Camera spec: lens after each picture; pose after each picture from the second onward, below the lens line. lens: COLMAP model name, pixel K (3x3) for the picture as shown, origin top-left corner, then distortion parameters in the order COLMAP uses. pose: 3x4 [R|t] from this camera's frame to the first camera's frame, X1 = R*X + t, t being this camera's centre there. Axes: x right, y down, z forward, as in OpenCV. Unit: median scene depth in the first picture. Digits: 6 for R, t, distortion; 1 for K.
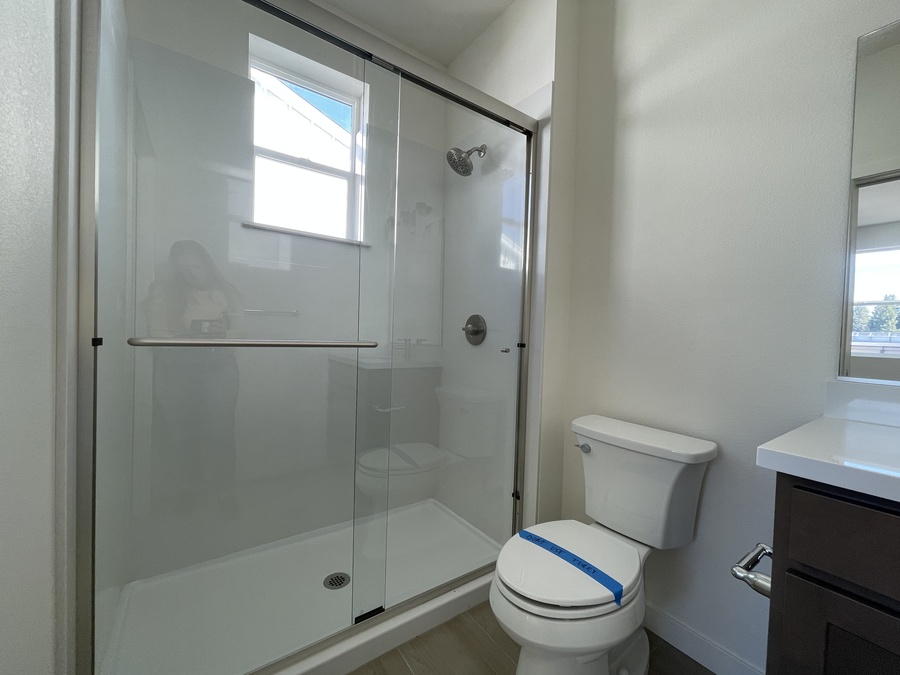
lens RADIAL K [[364.9, 0, 448.8], [0, 364.9, 341.5], [0, 0, 1]] dist [-0.002239, 0.000326]
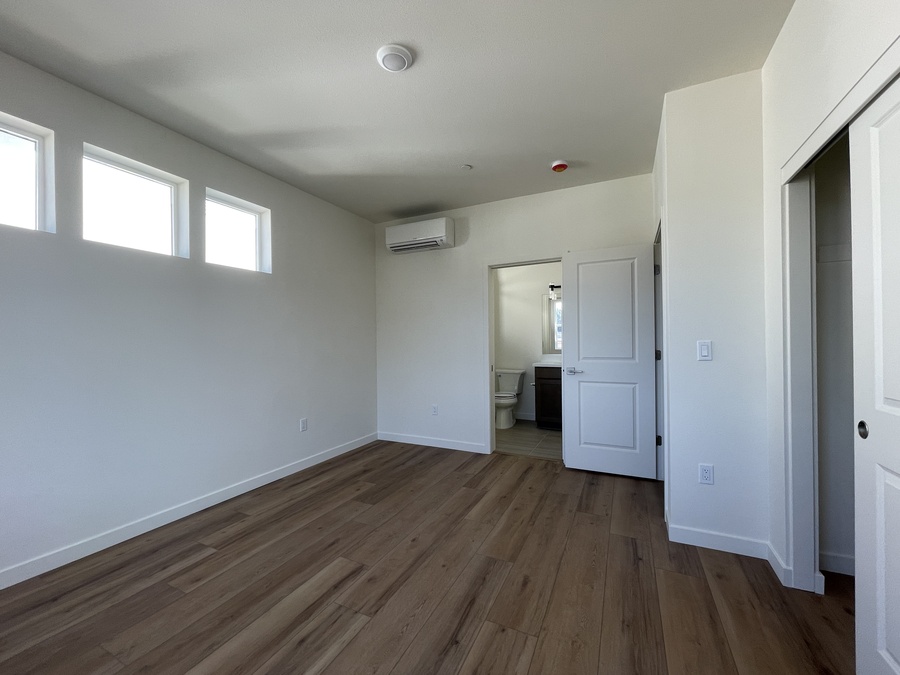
lens RADIAL K [[364.4, 0, 449.0], [0, 364.4, 341.4], [0, 0, 1]] dist [-0.001257, 0.000130]
pose [[0.874840, -0.036892, 0.483005, -1.795114], [0.049037, 0.998718, -0.012537, -0.067938], [-0.481924, 0.034654, 0.875528, -2.002291]]
